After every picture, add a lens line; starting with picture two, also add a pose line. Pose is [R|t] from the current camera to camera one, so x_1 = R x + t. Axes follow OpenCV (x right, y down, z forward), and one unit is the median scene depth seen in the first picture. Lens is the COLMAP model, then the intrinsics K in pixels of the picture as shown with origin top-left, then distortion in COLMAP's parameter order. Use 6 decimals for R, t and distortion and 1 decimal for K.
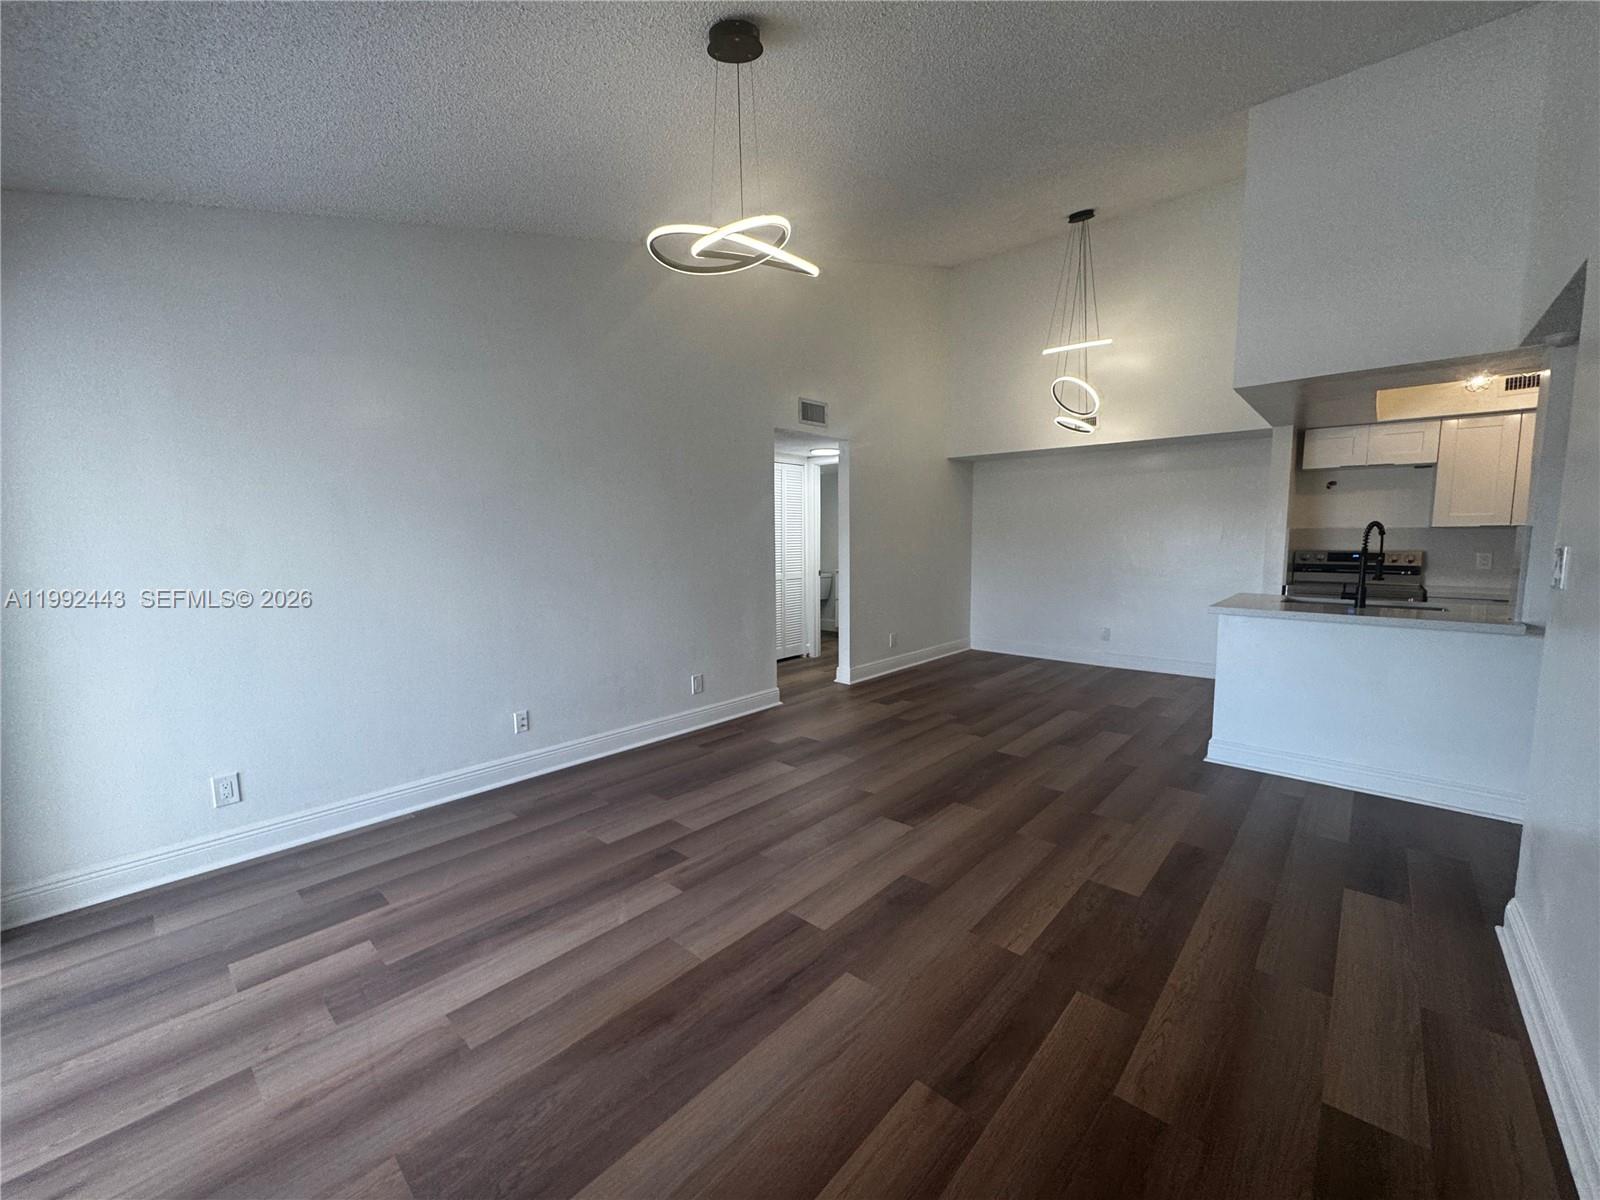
lens RADIAL K [[640.4, 0, 802.4], [0, 640.4, 598.5], [0, 0, 1]] dist [-0.000803, 0.000301]
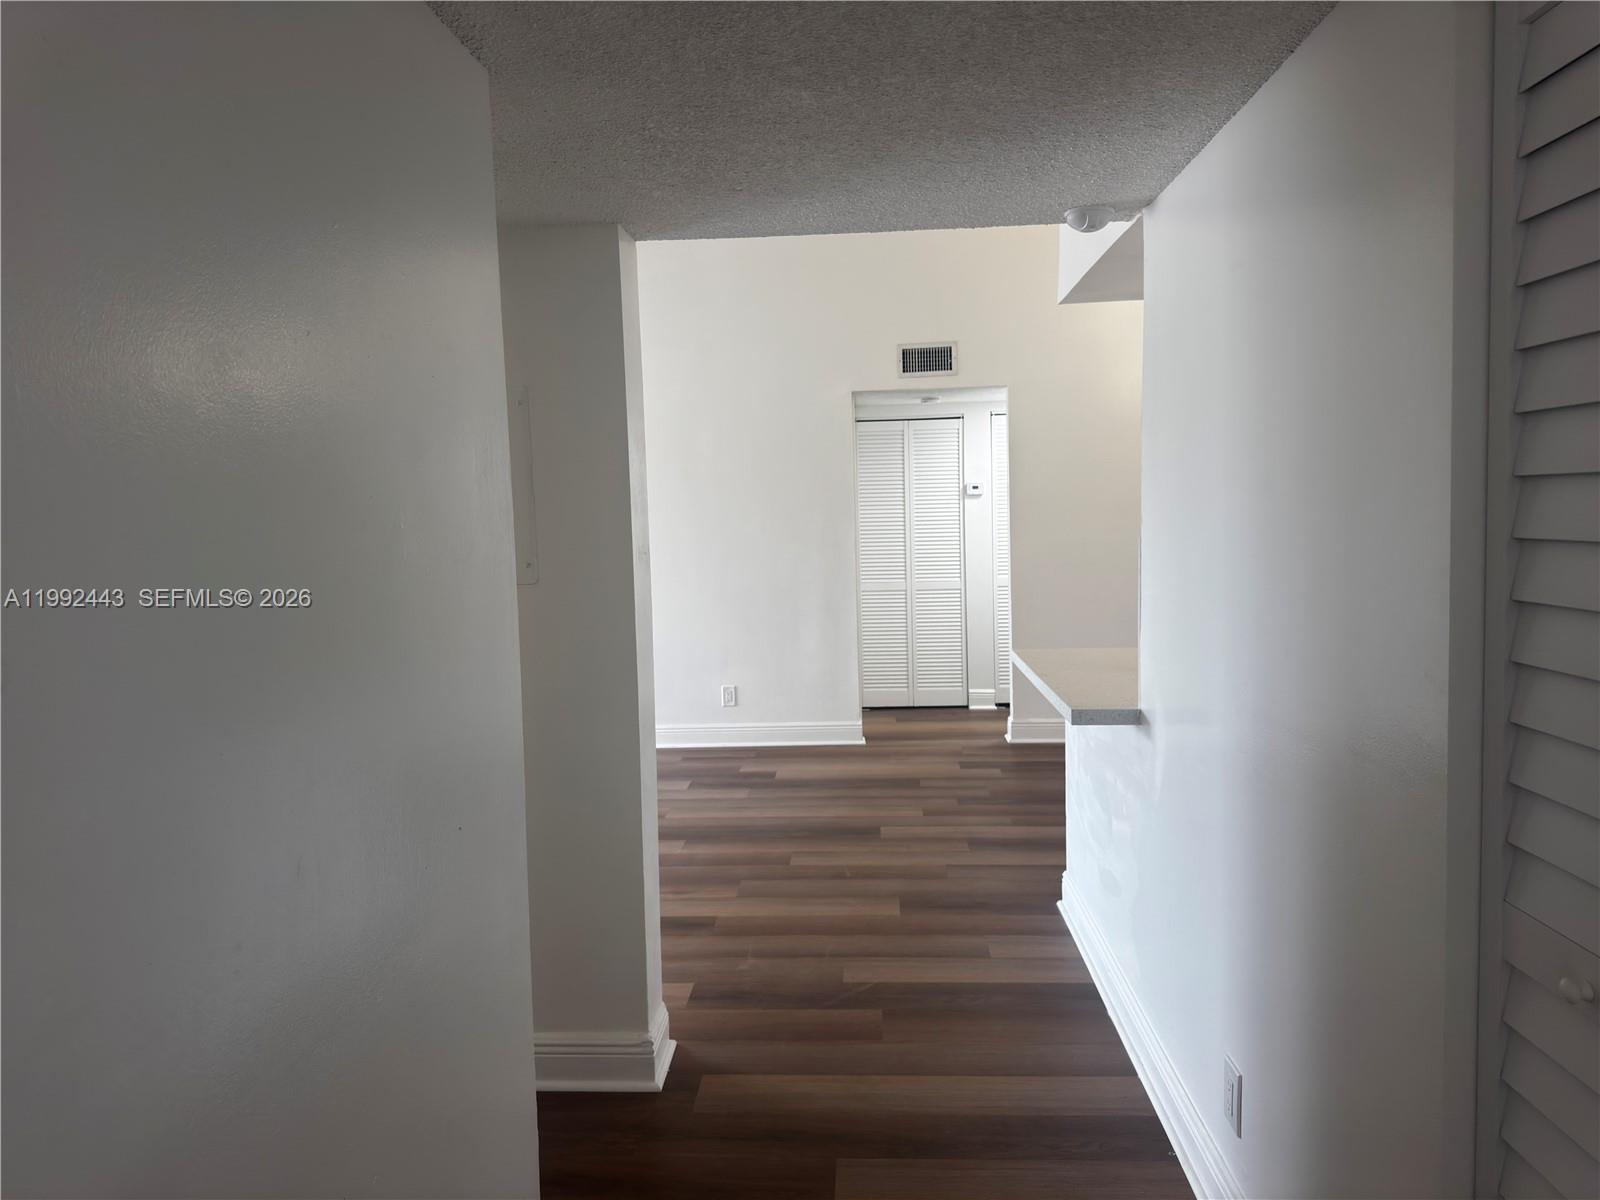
lens RADIAL K [[1112.2, 0, 781.2], [0, 1112.2, 590.7], [0, 0, 1]] dist [0.061736, -0.121534]
pose [[0.609503, 0.046221, -0.791435, 1.370278], [-0.053862, 0.998407, 0.016828, -0.053460], [0.790952, 0.032371, 0.611021, 0.129629]]
